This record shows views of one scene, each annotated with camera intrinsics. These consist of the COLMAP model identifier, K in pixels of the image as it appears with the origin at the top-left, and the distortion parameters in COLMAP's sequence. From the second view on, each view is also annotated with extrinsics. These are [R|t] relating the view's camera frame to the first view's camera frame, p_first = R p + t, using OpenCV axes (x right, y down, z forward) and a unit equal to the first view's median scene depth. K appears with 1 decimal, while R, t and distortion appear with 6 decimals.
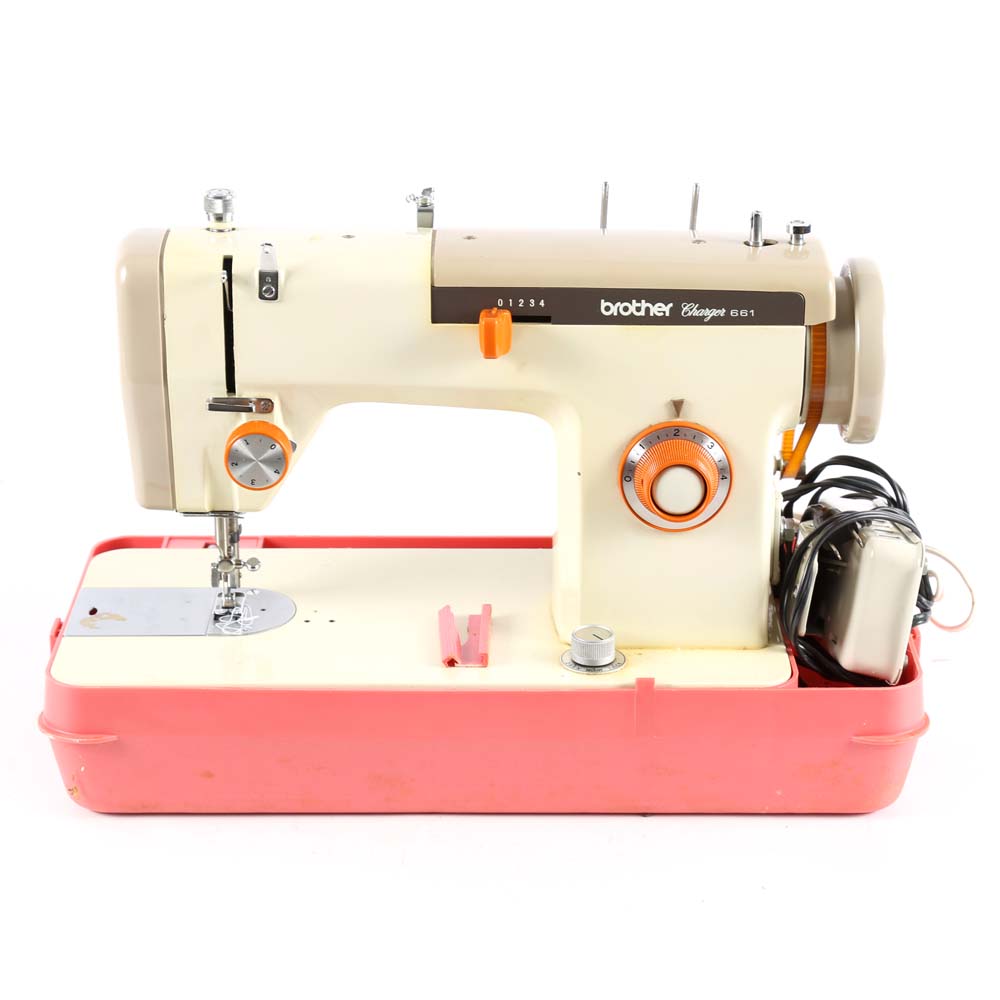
lens RADIAL K [[2533.0, 0, 500.0], [0, 2533.0, 500.0], [0, 0, 1]] dist [0.241676, 0.042634]
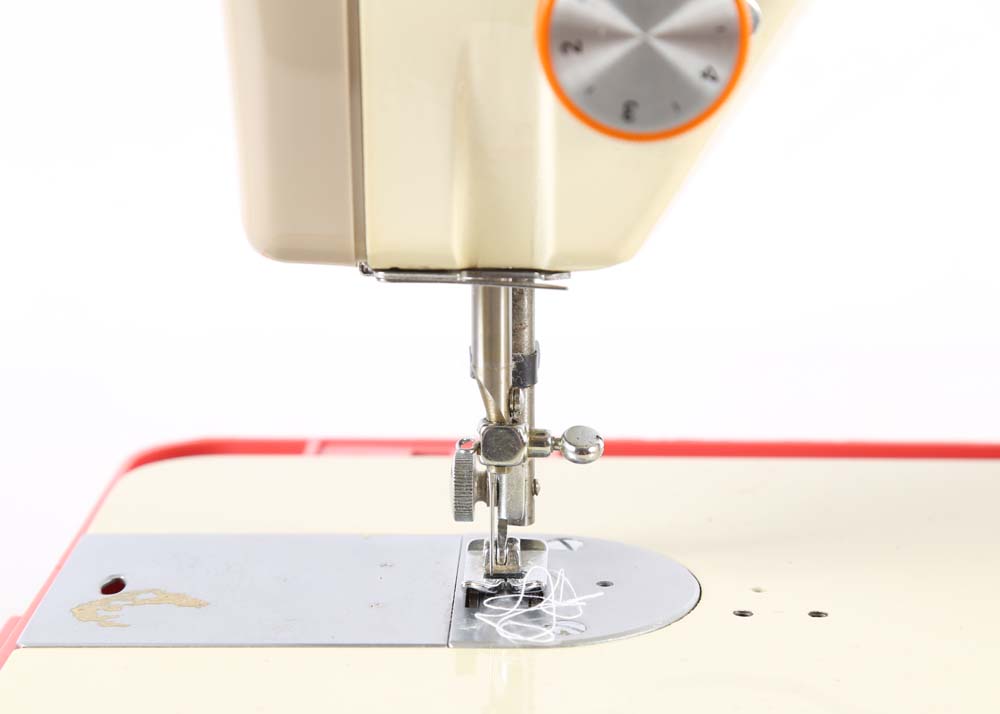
lens RADIAL K [[2666.2, 0, 500.0], [0, 2666.2, 357.0], [0, 0, 1]] dist [0.410562, -1.060111]
pose [[0.999175, 0.002623, -0.040520, -0.094801], [-0.007636, 0.992245, -0.124063, 0.058987], [0.039880, 0.124270, 0.991447, 0.651872]]
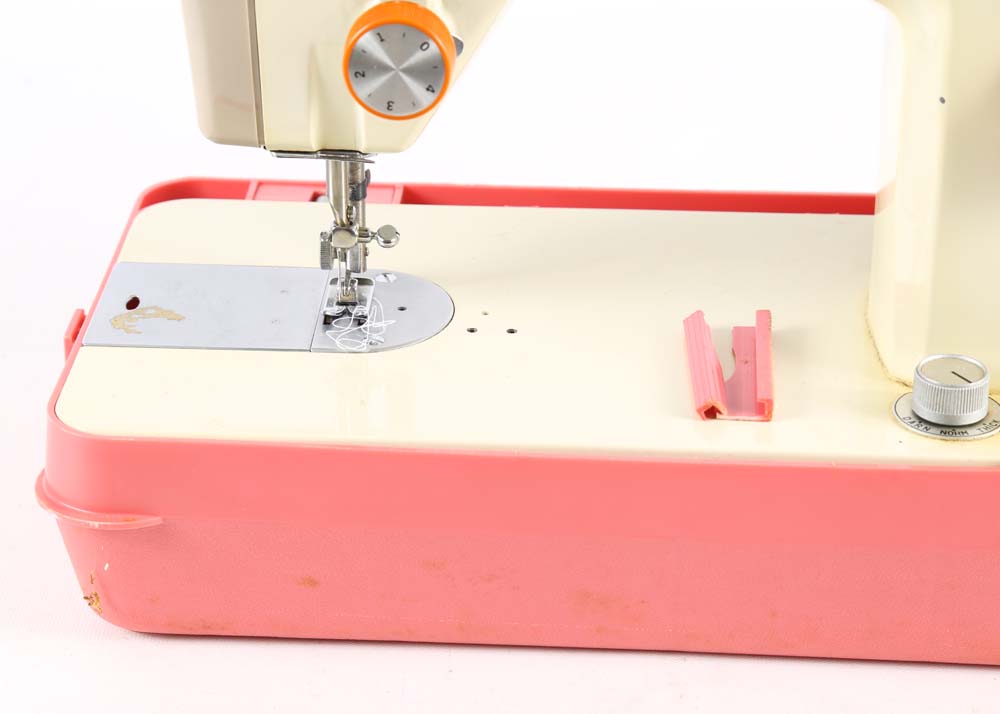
lens RADIAL K [[2666.2, 0, 500.0], [0, 2666.2, 357.0], [0, 0, 1]] dist [0.410562, -1.060111]
pose [[0.998407, 0.026751, -0.049675, -0.036942], [-0.021833, 0.995041, 0.097038, -0.009401], [0.052024, -0.095799, 0.994040, 0.353919]]
